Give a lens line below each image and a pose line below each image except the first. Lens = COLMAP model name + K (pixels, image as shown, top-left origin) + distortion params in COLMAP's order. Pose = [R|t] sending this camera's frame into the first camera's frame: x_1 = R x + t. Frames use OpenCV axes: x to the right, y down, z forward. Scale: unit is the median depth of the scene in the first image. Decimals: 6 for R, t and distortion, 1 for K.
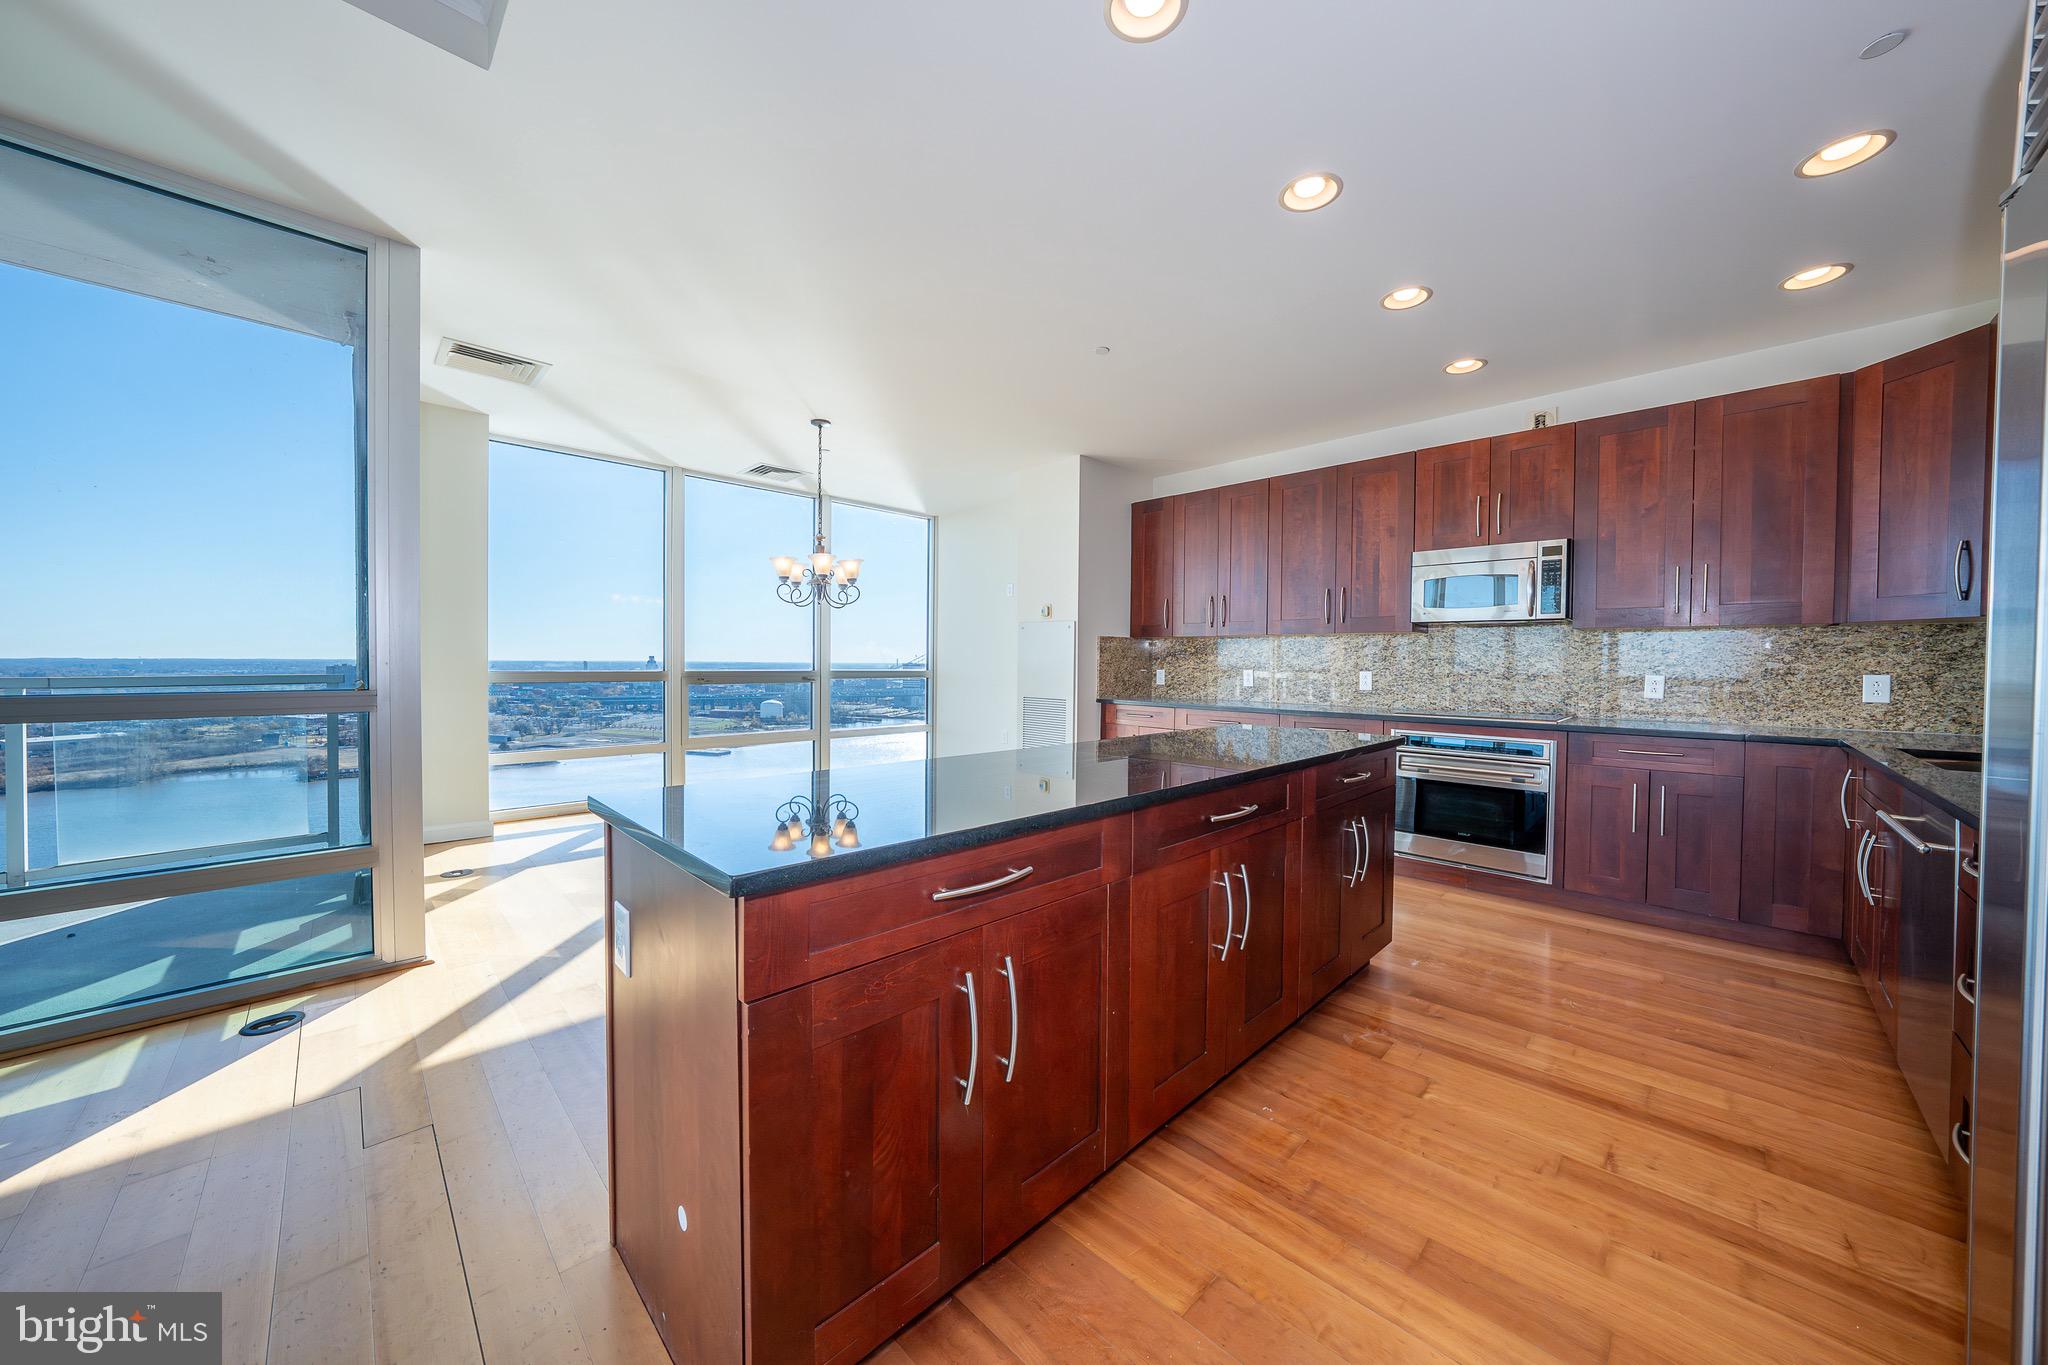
lens RADIAL K [[700.6, 0, 1026.8], [0, 700.6, 675.5], [0, 0, 1]] dist [-0.023114, 0.004816]
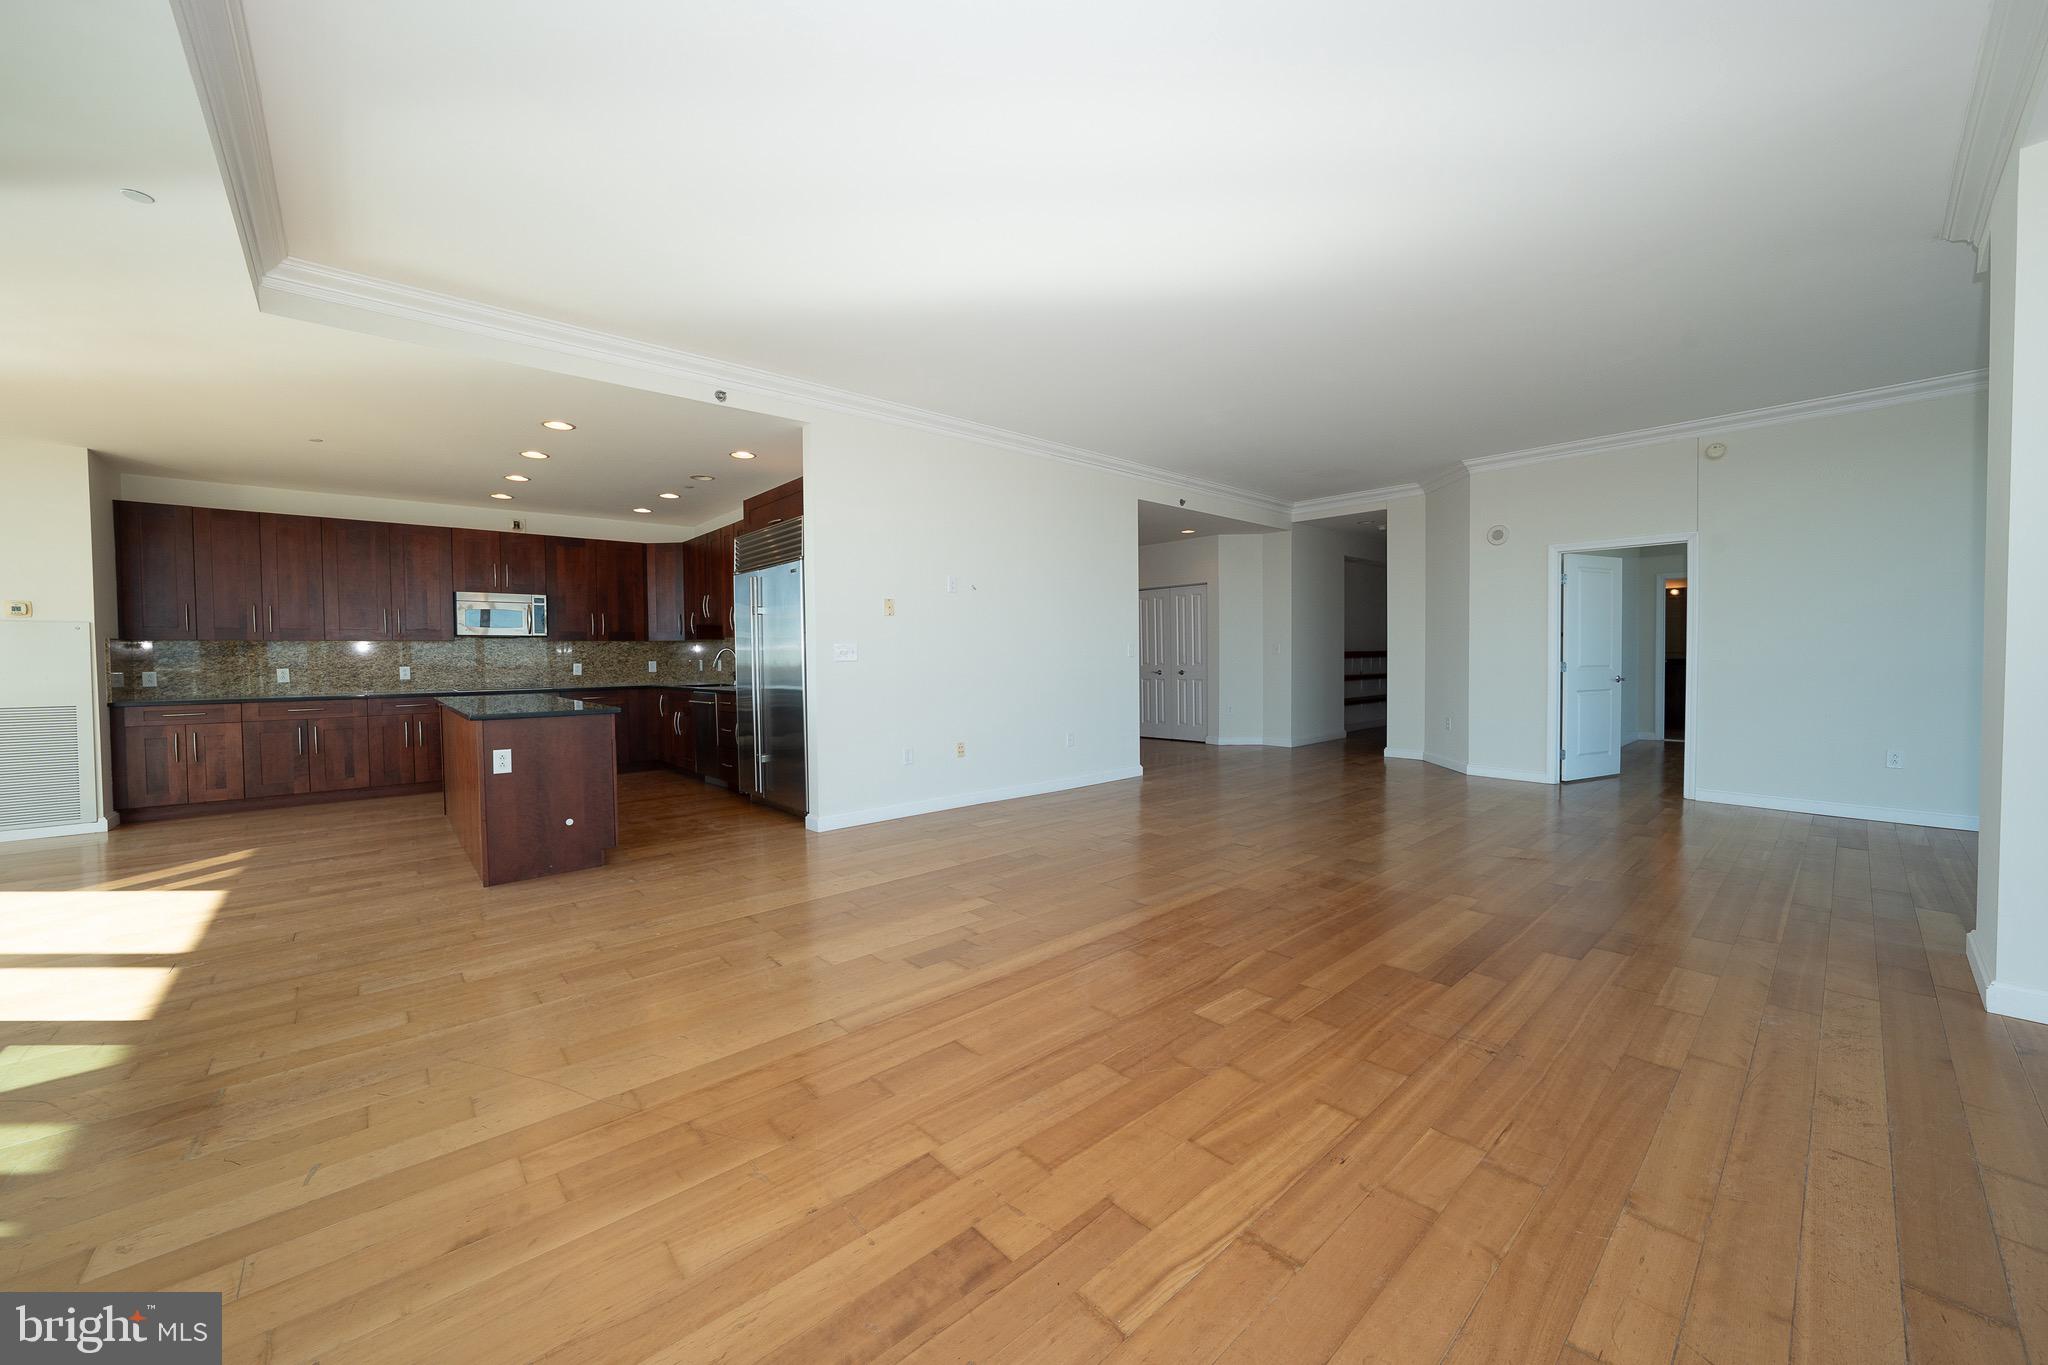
lens RADIAL K [[755.5, 0, 1030.5], [0, 755.5, 672.9], [0, 0, 1]] dist [-0.011984, 0.000153]
pose [[0.050691, -0.033520, 0.998152, -1.004181], [0.030876, 0.999011, 0.031981, -0.002242], [-0.998237, 0.029197, 0.051676, -0.374657]]
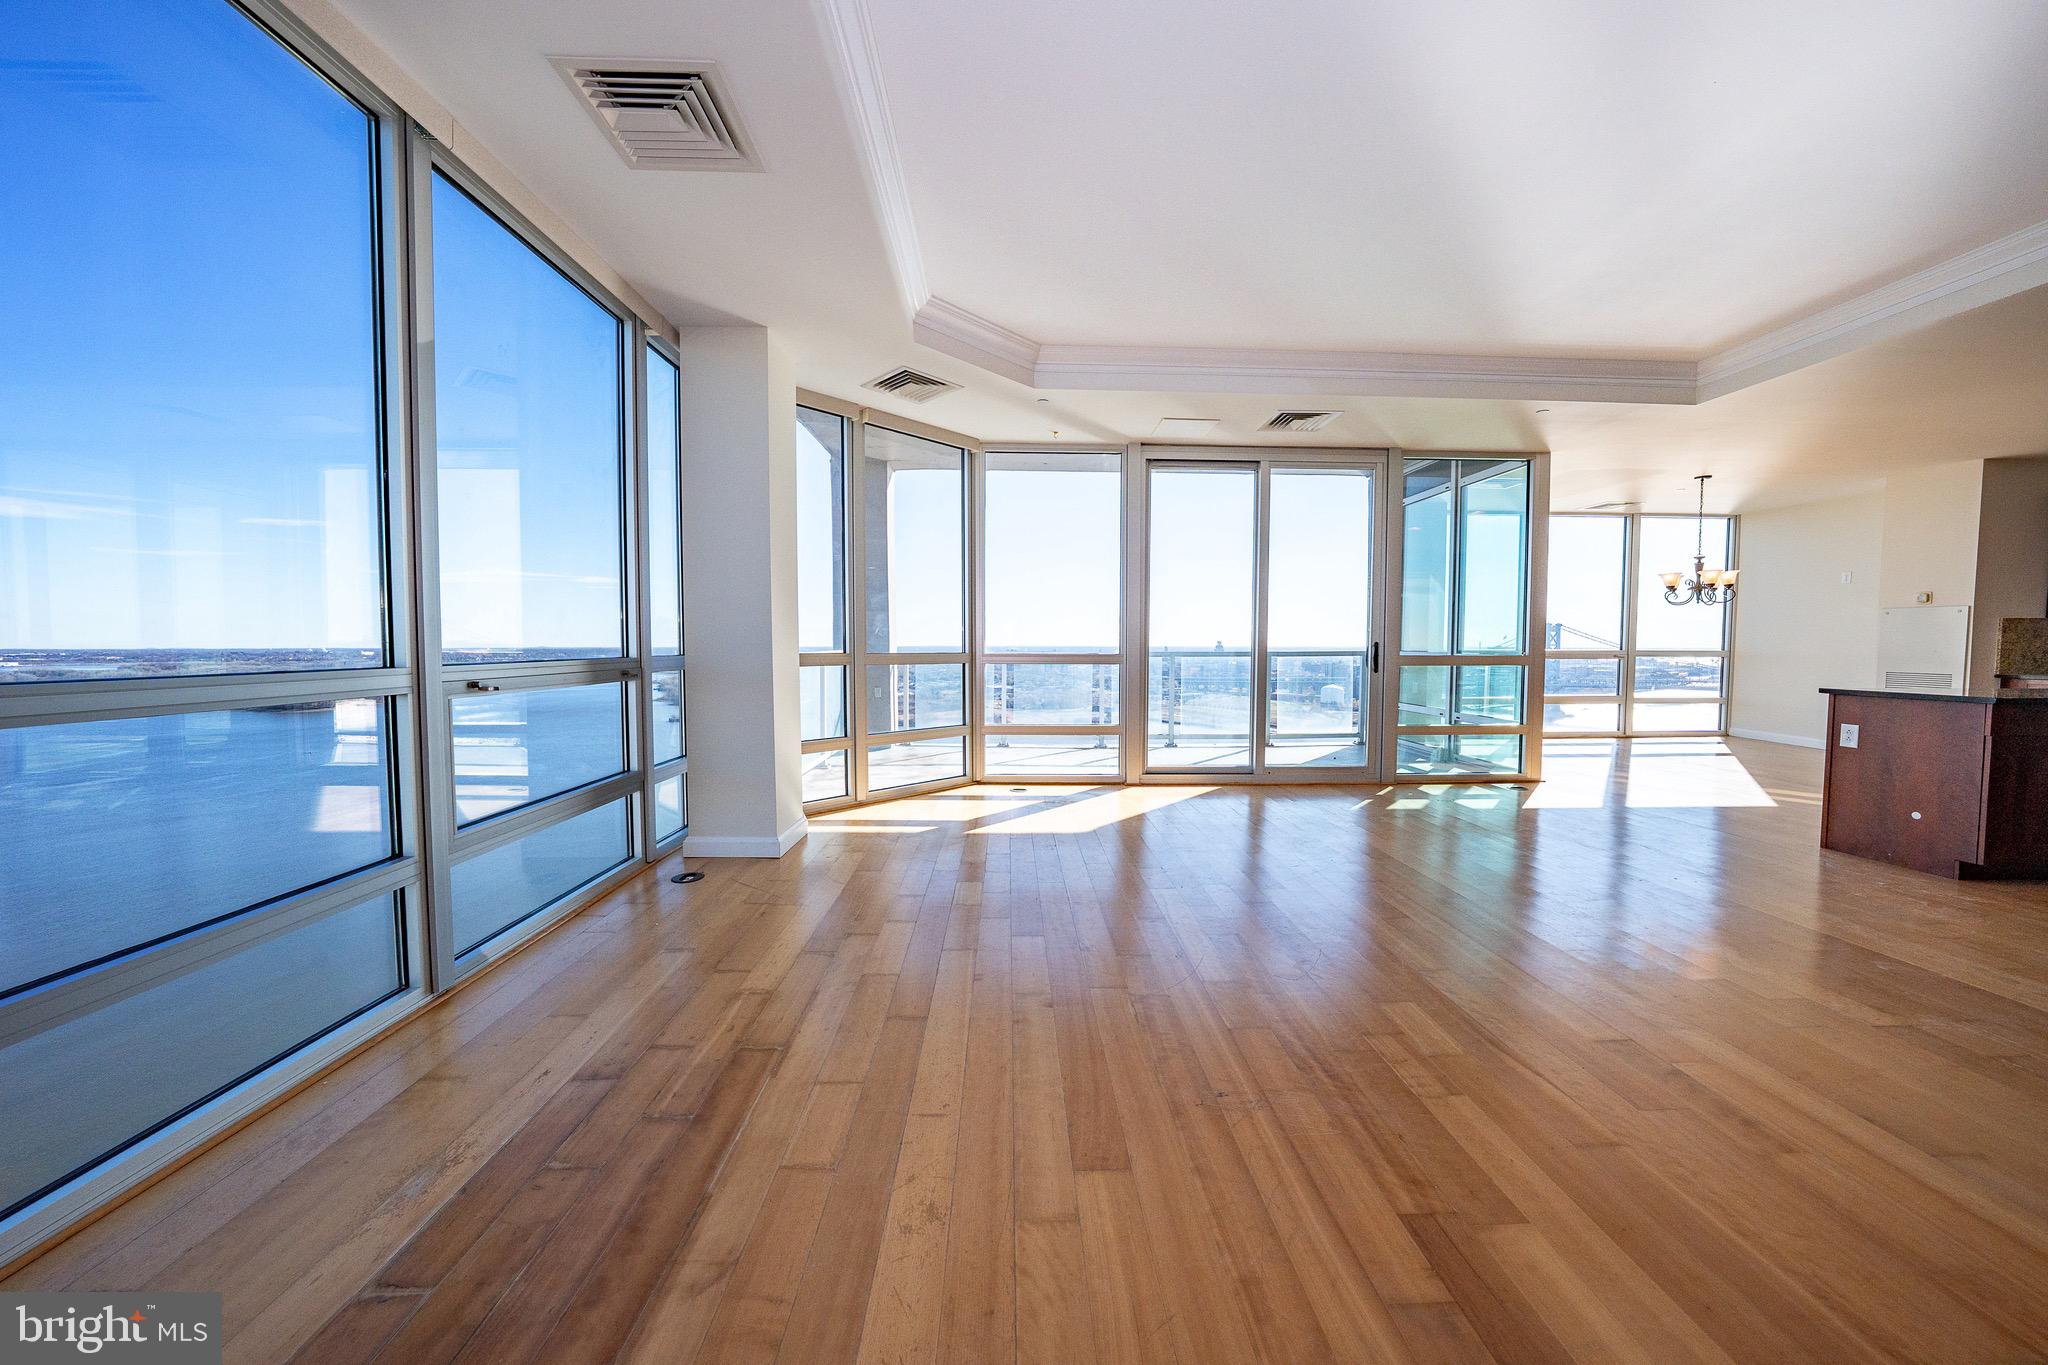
lens RADIAL K [[700.6, 0, 1026.8], [0, 700.6, 675.5], [0, 0, 1]] dist [-0.023114, 0.004816]
pose [[0.727575, 0.024046, -0.685607, -0.326864], [-0.008815, 0.999631, 0.025705, 0.024029], [0.685972, -0.012659, 0.727518, -0.998572]]
